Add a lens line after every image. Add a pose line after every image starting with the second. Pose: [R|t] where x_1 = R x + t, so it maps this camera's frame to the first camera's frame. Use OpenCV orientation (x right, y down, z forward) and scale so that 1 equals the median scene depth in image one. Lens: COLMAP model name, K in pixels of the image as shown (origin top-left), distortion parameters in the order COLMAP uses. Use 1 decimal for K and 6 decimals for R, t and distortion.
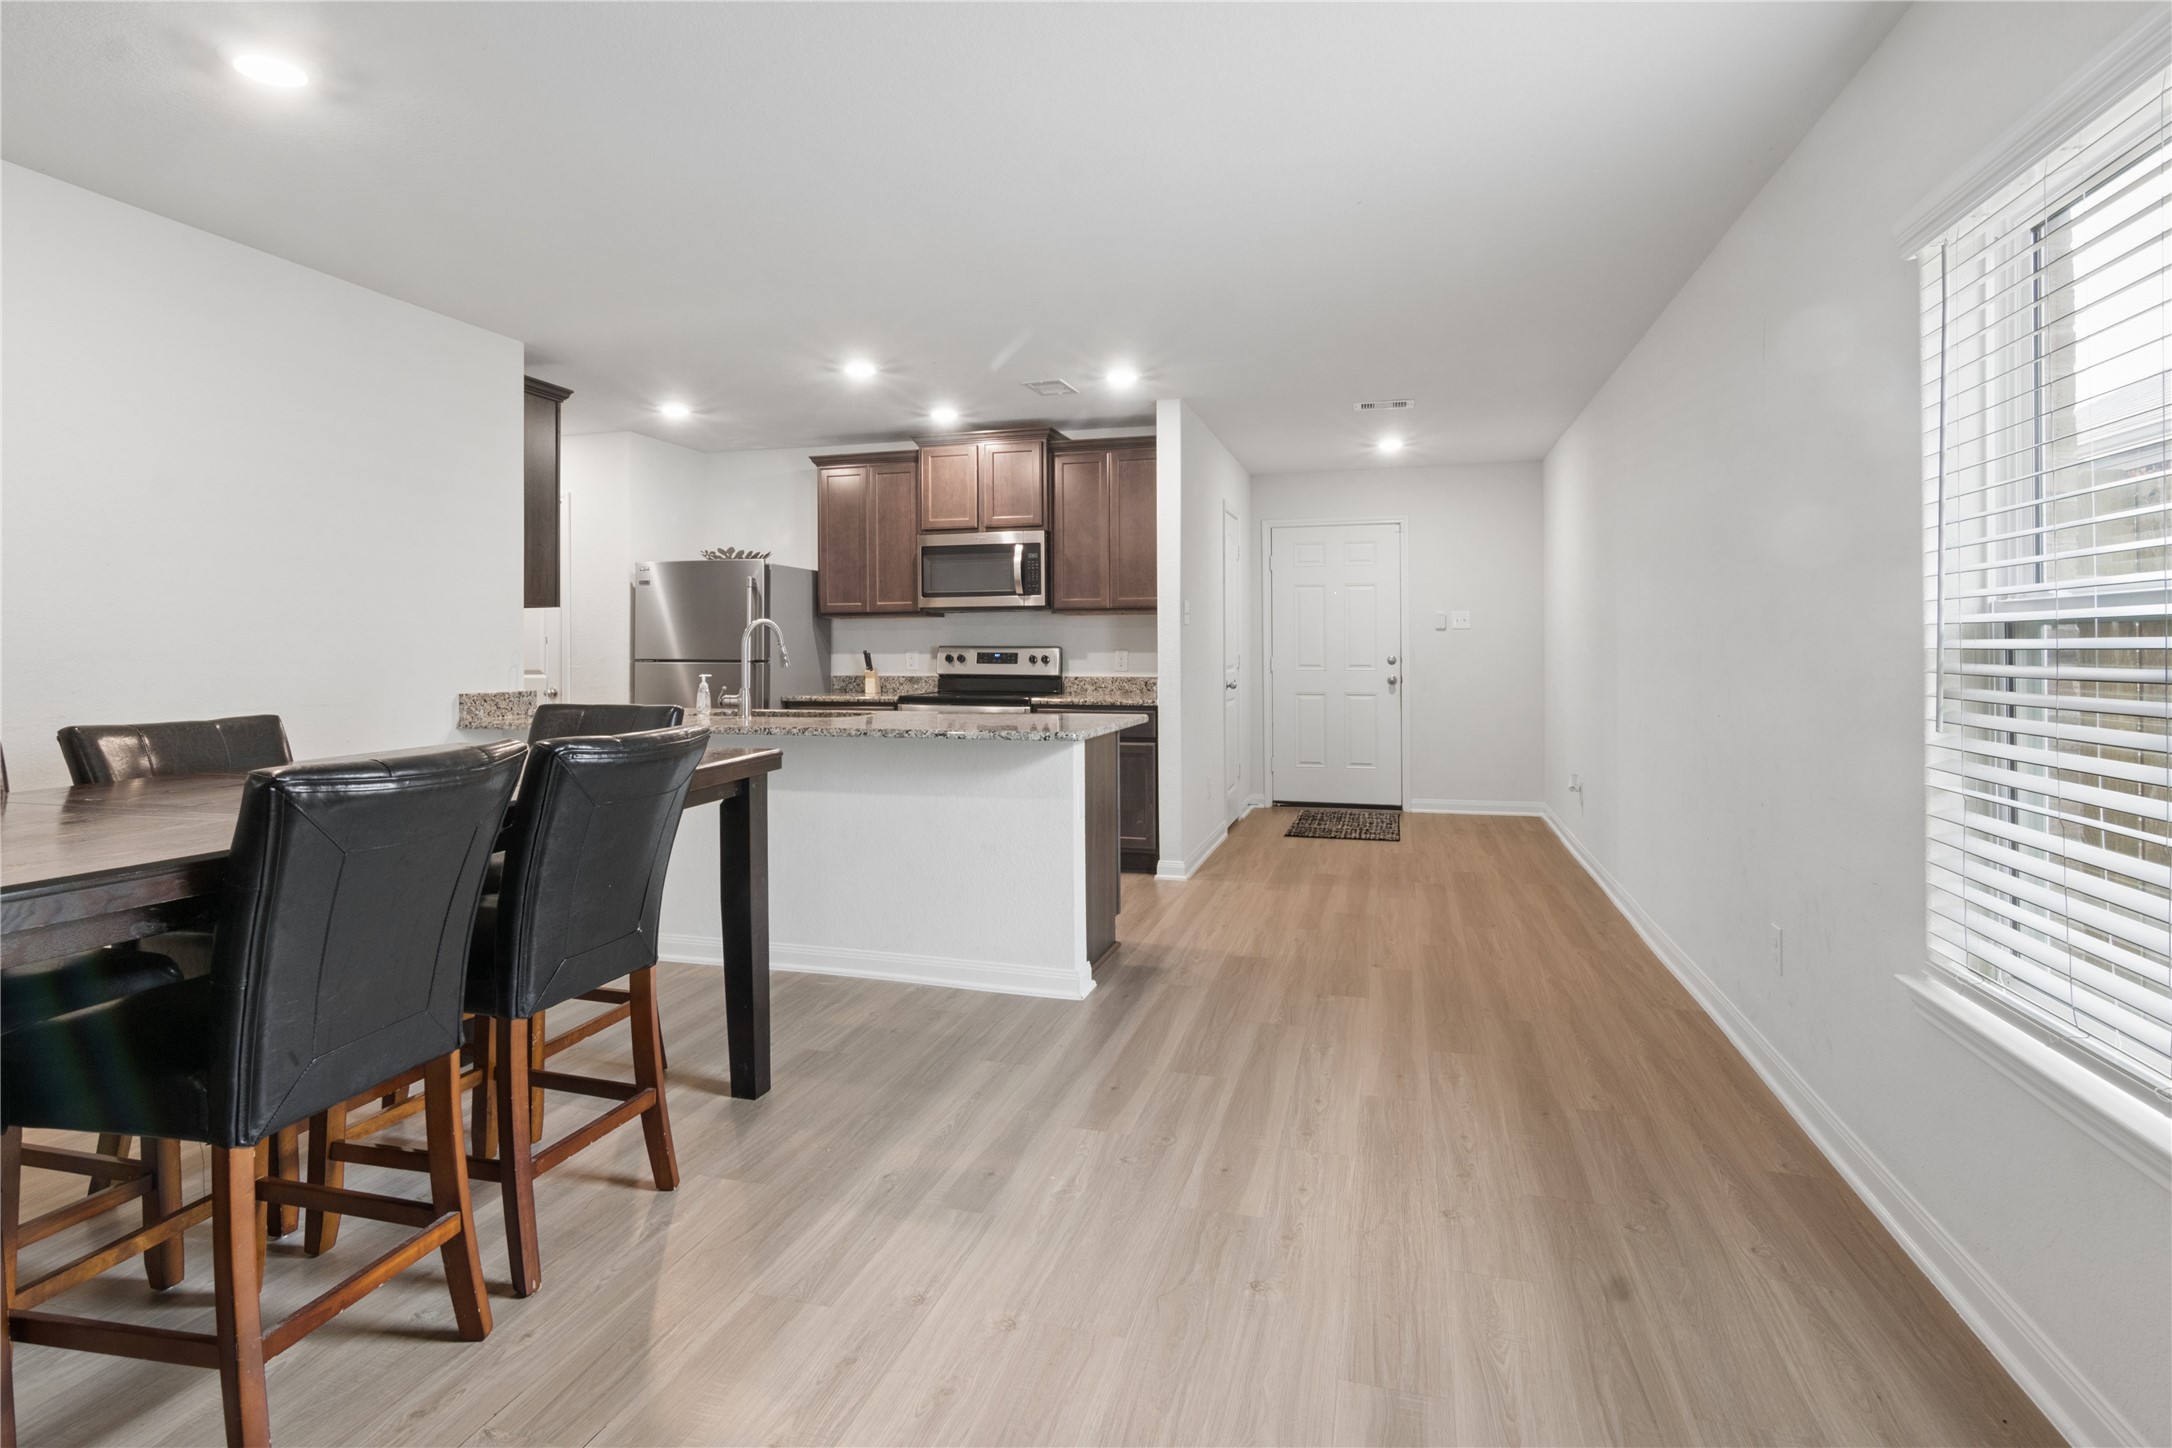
lens RADIAL K [[1132.3, 0, 1055.4], [0, 1132.3, 640.7], [0, 0, 1]] dist [-0.000253, 0.000461]
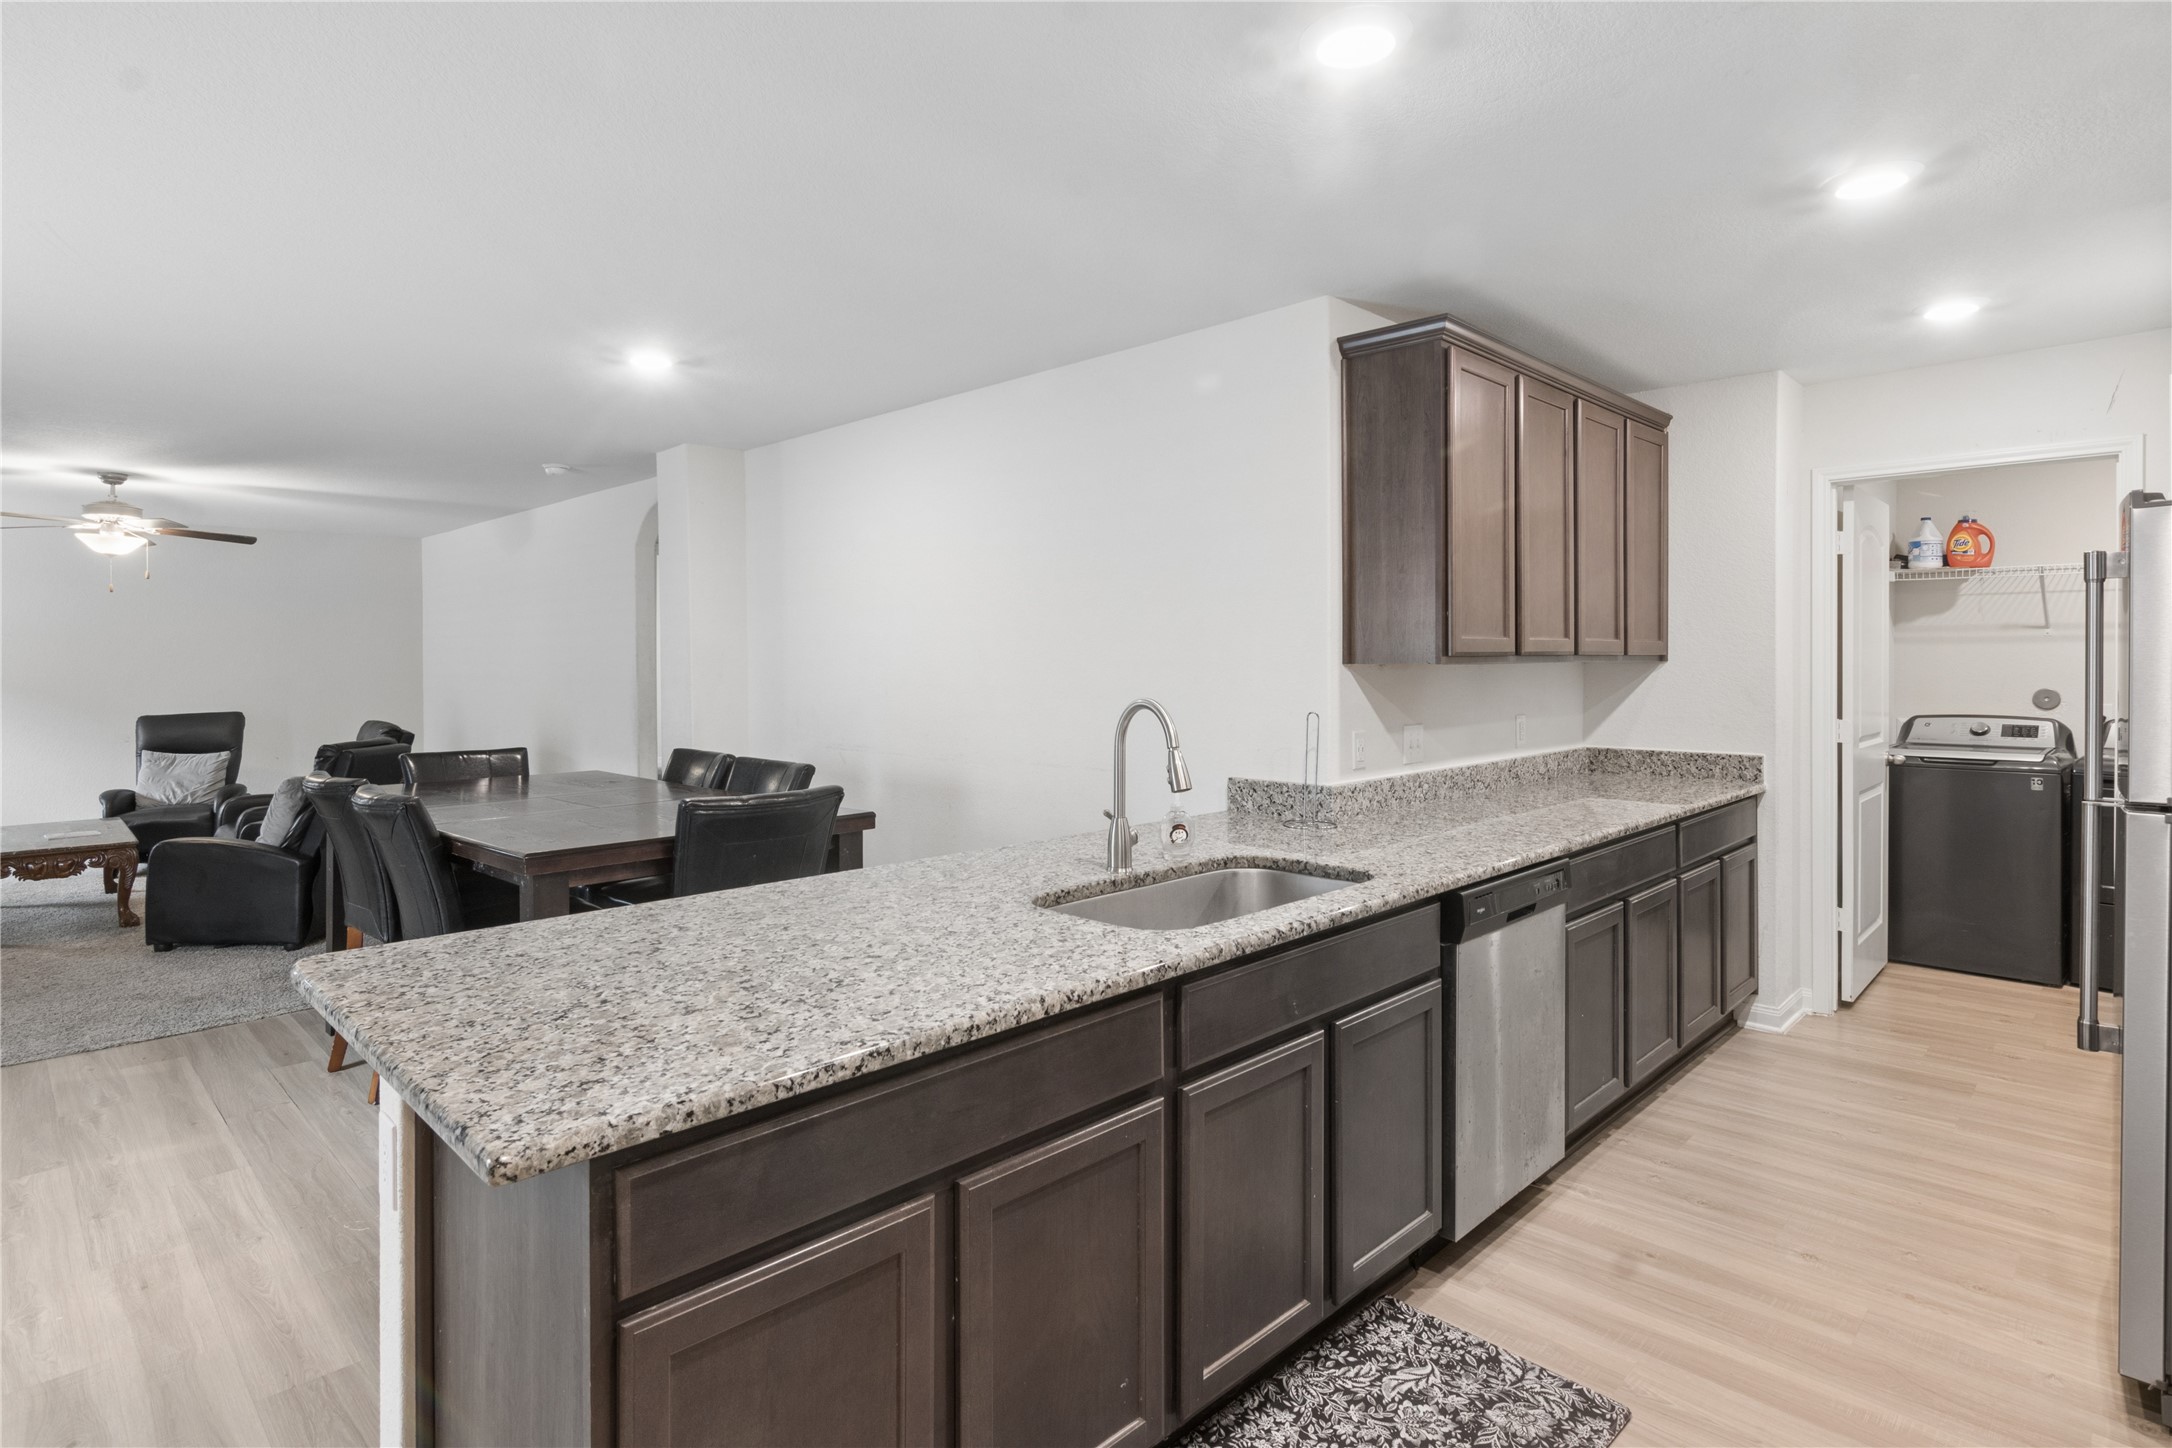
lens RADIAL K [[1113.9, 0, 1085.4], [0, 1113.9, 661.0], [0, 0, 1]] dist [-0.001498, 0.000672]
pose [[-0.470152, 0.007376, -0.882555, 0.160677], [0.012727, 0.999918, 0.001577, -0.027045], [0.882494, -0.010491, -0.470207, 0.855930]]
